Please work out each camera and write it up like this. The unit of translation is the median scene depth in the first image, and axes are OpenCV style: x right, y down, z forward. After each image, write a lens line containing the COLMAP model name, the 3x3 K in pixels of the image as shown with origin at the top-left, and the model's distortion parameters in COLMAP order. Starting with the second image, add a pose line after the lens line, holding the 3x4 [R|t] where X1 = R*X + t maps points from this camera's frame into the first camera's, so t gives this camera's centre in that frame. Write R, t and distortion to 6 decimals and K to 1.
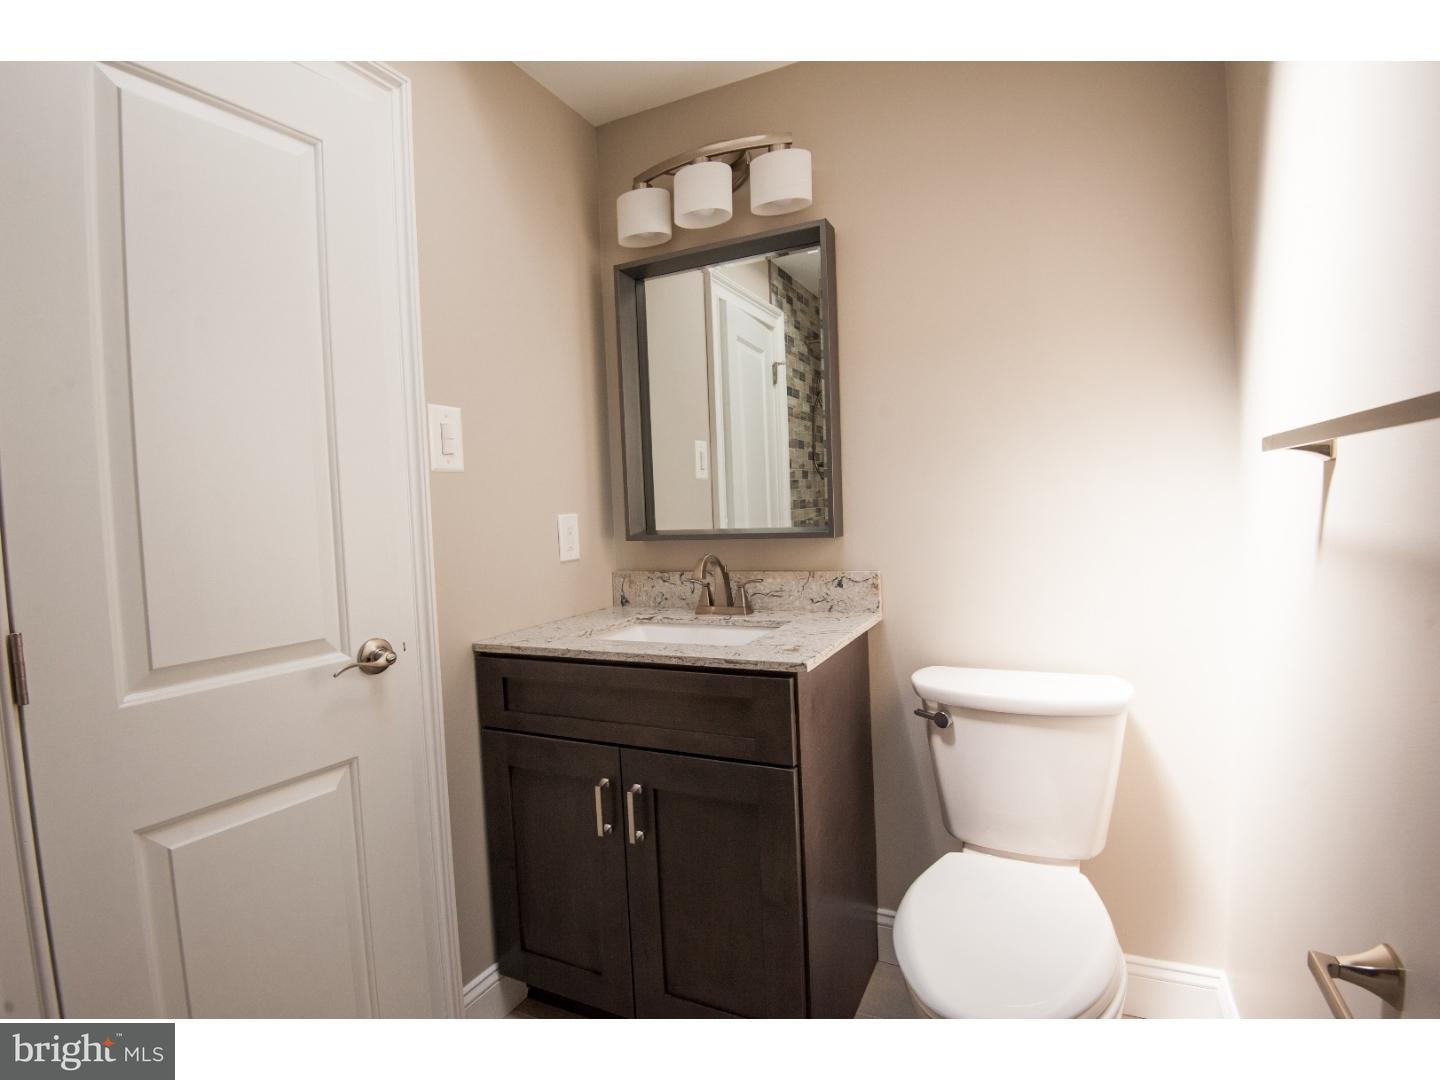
lens RADIAL K [[715.9, 0, 713.7], [0, 715.9, 545.4], [0, 0, 1]] dist [0.047619, -0.060096]
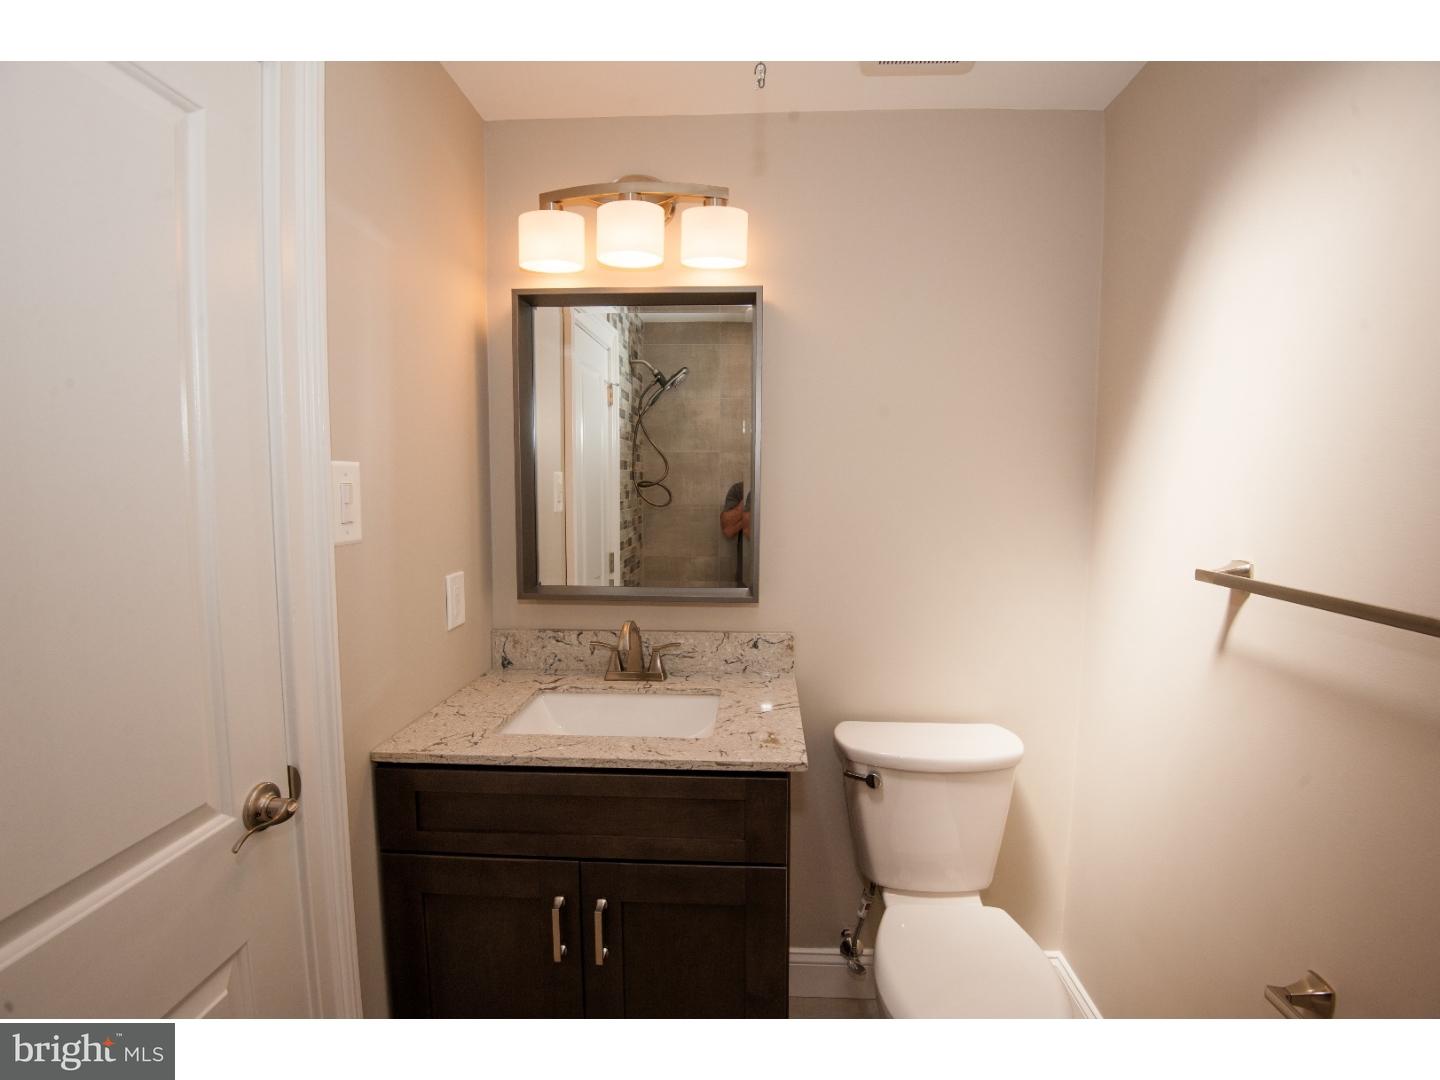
lens RADIAL K [[687.0, 0, 719.0], [0, 687.0, 544.7], [0, 0, 1]] dist [-0.003208, -0.000902]
pose [[0.915690, 0.005539, 0.401847, -0.259784], [-0.020482, 0.999249, 0.032898, -0.118036], [-0.401363, -0.038355, 0.915116, 0.132337]]
